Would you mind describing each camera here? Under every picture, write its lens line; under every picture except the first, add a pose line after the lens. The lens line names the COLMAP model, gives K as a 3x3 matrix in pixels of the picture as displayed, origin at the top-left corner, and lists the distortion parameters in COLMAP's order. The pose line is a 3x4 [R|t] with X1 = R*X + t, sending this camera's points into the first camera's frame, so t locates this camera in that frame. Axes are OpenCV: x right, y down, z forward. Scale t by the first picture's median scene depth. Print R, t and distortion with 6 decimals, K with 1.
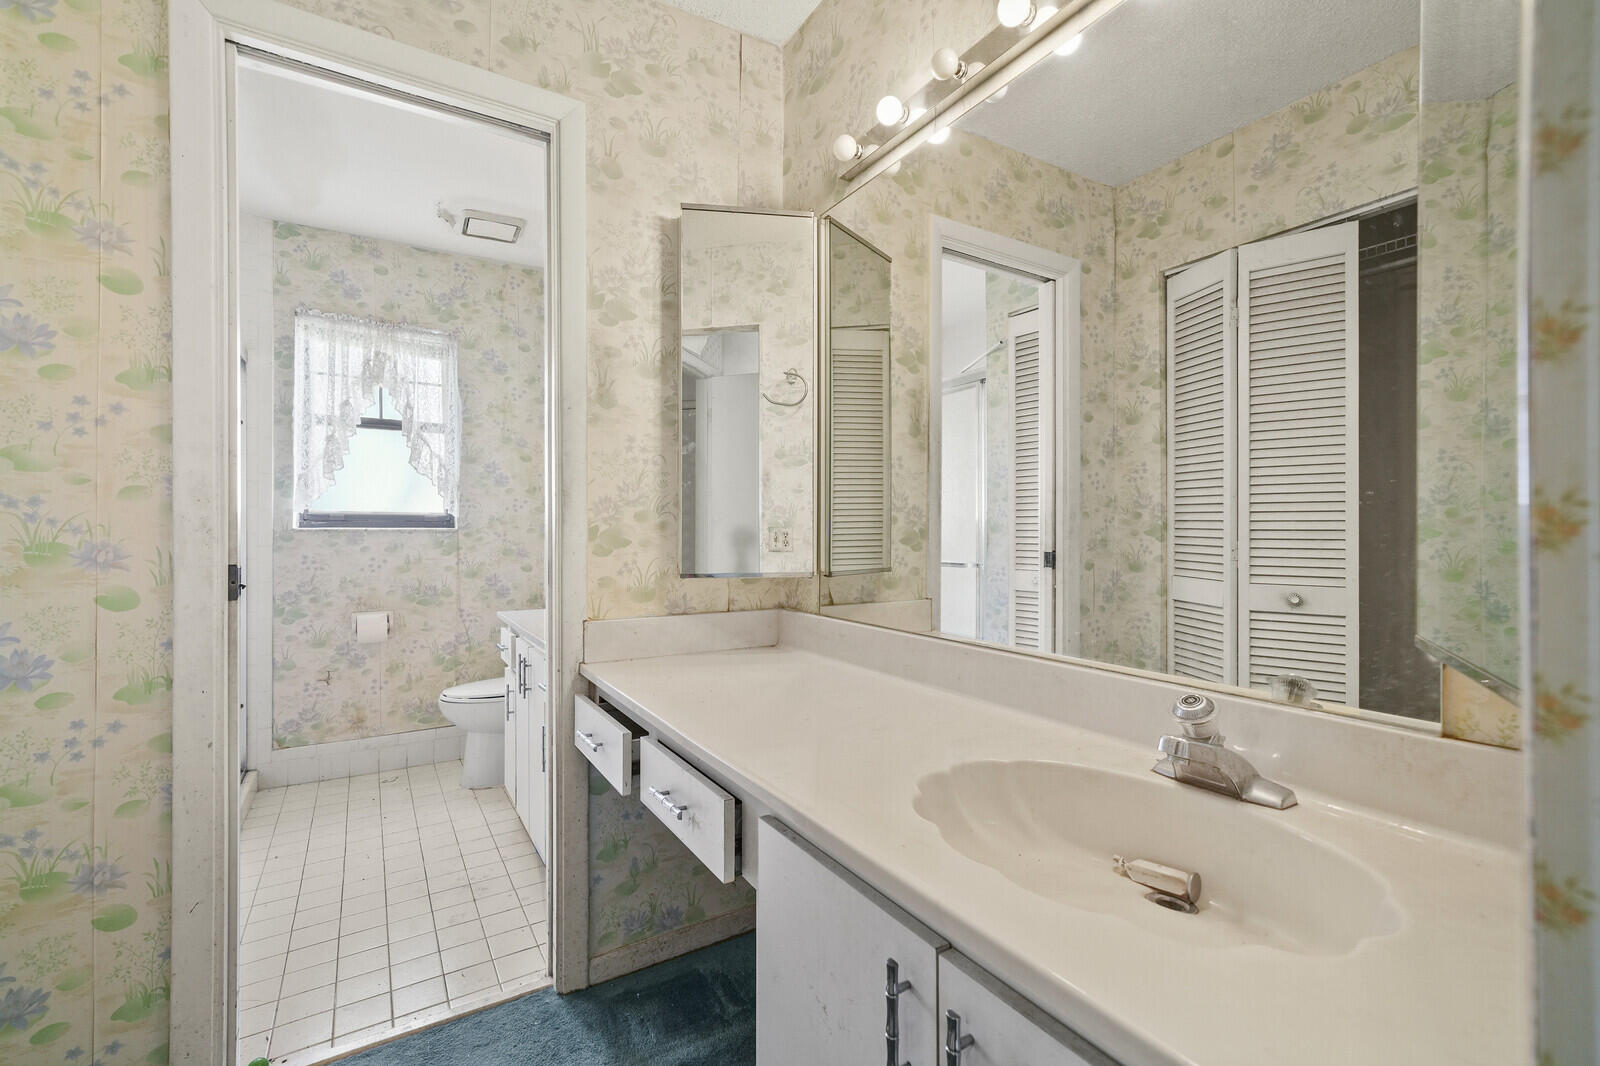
lens RADIAL K [[705.9, 0, 804.3], [0, 705.9, 533.9], [0, 0, 1]] dist [-0.001220, 0.000940]
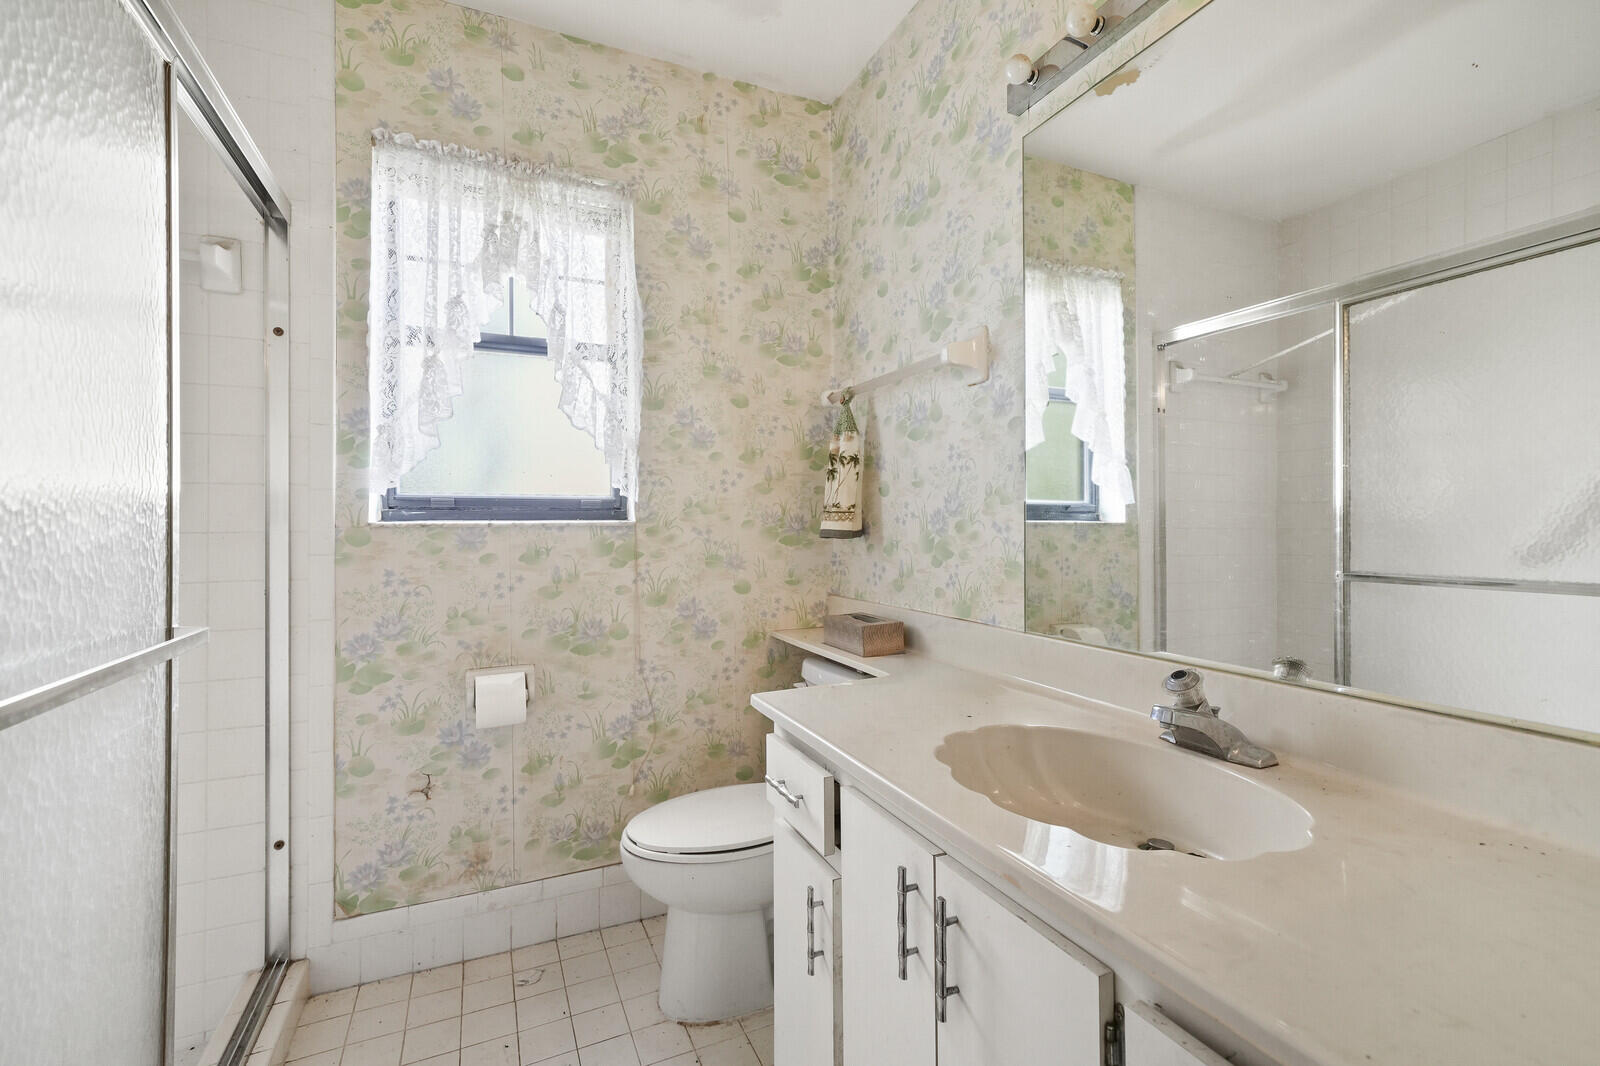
lens RADIAL K [[705.9, 0, 798.9], [0, 705.9, 522.0], [0, 0, 1]] dist [-0.001220, 0.000940]
pose [[0.987456, -0.000587, -0.157894, -0.279963], [0.001126, 0.999994, 0.003323, -0.009123], [0.157891, -0.003459, 0.987450, 0.469386]]
